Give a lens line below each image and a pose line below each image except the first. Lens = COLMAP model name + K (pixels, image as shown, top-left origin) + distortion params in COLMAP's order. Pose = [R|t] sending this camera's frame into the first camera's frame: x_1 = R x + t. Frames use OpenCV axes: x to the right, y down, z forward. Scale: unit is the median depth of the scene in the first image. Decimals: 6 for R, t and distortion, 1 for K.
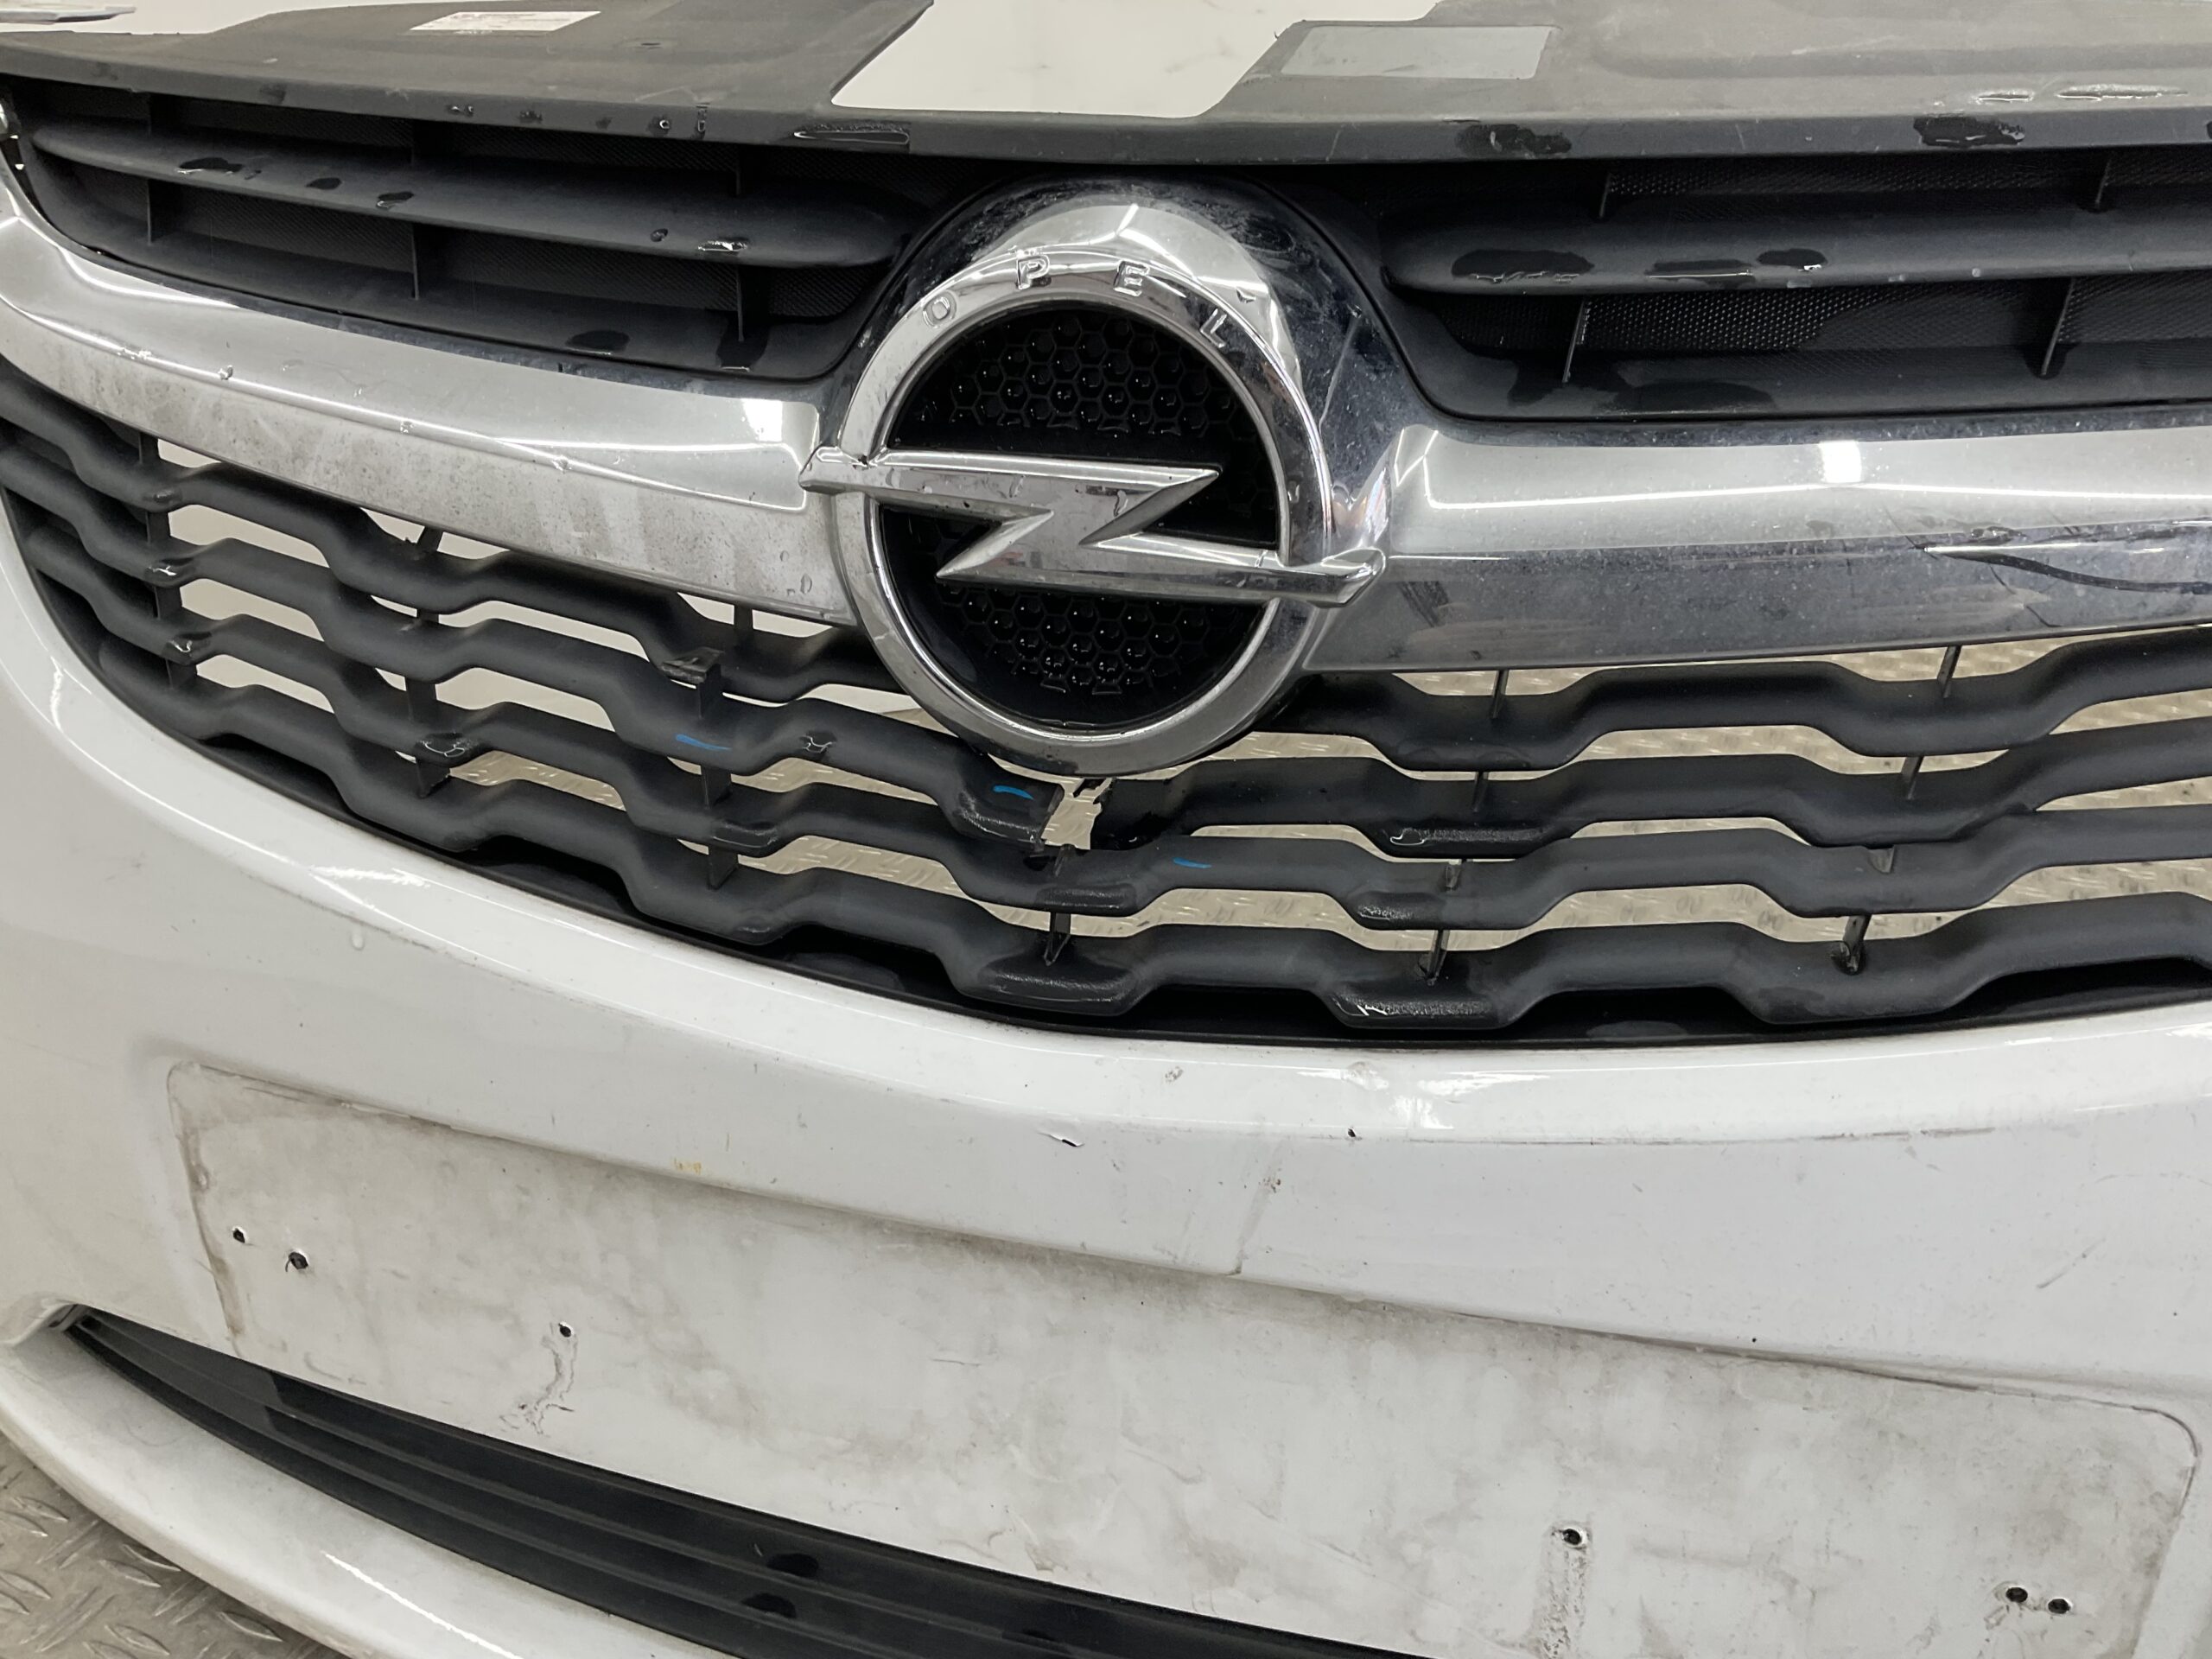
lens RADIAL K [[1829.4, 0, 1106.0], [0, 1829.4, 829.5], [0, 0, 1]] dist [0.139024, -0.312817]
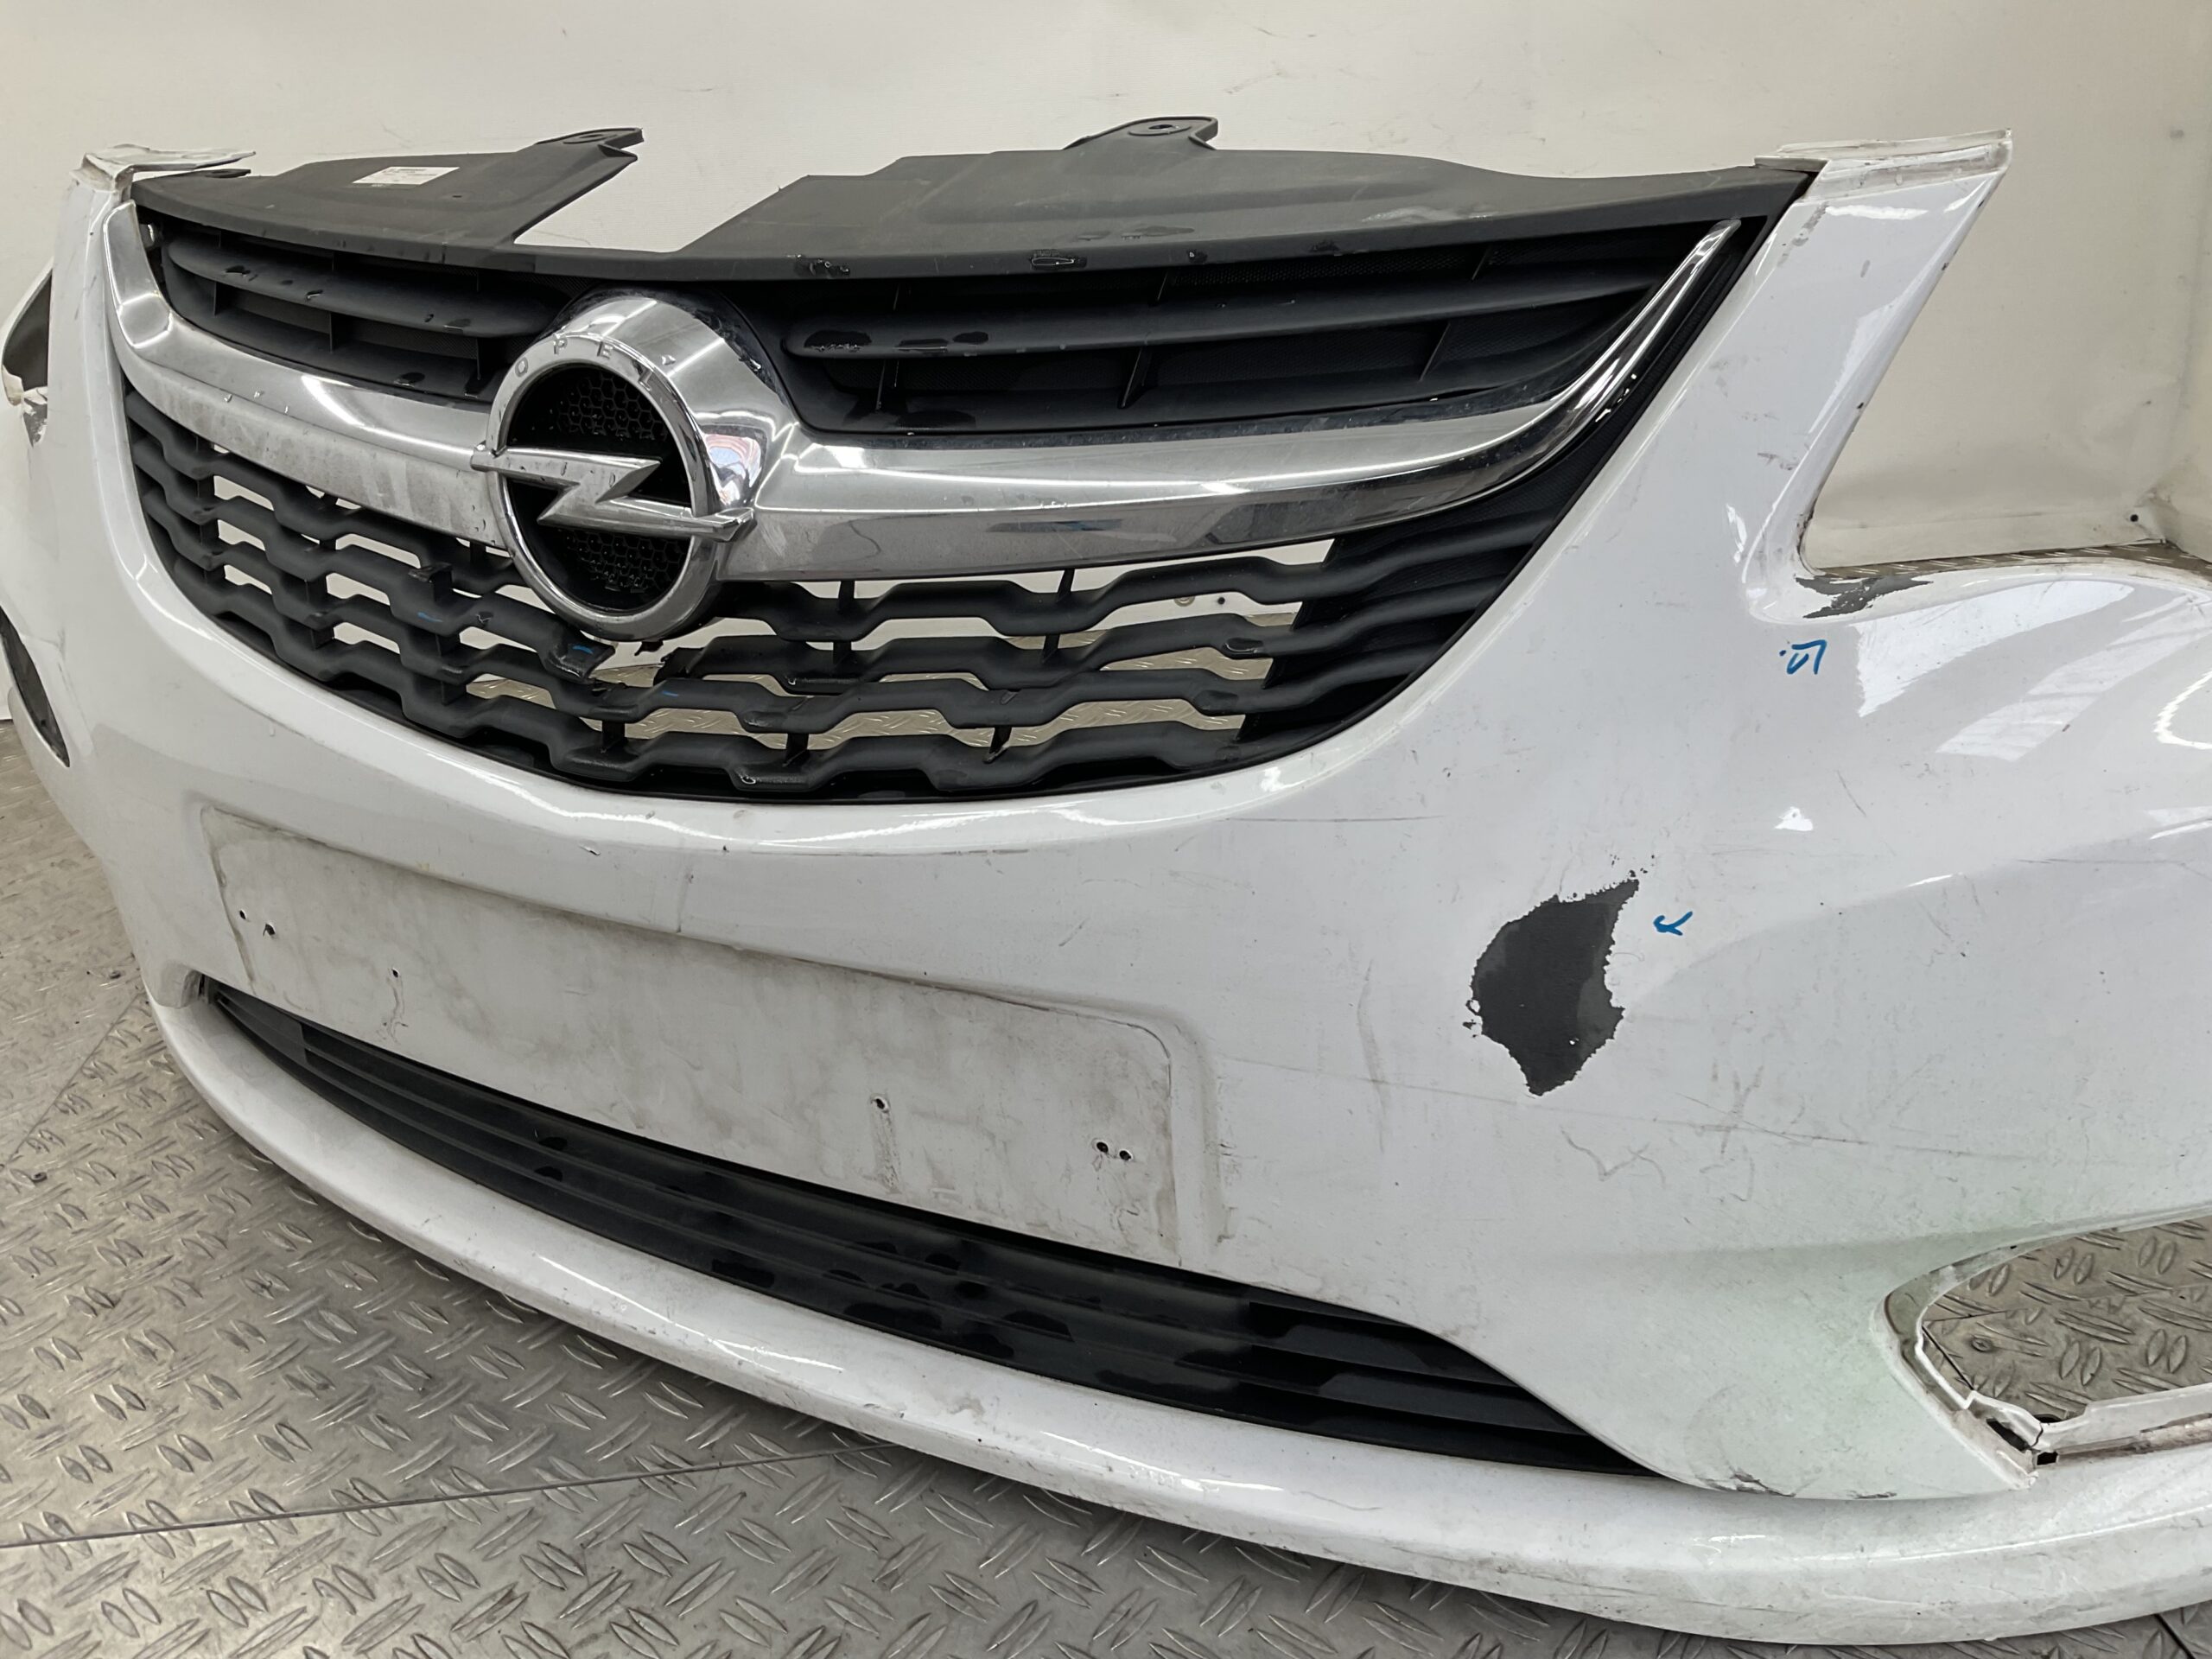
lens RADIAL K [[1829.4, 0, 1106.0], [0, 1829.4, 829.5], [0, 0, 1]] dist [0.139024, -0.312817]
pose [[0.975703, 0.043854, -0.214663, 0.766772], [-0.038115, 0.998798, 0.030804, 0.072513], [0.215756, -0.021874, 0.976202, -0.548034]]
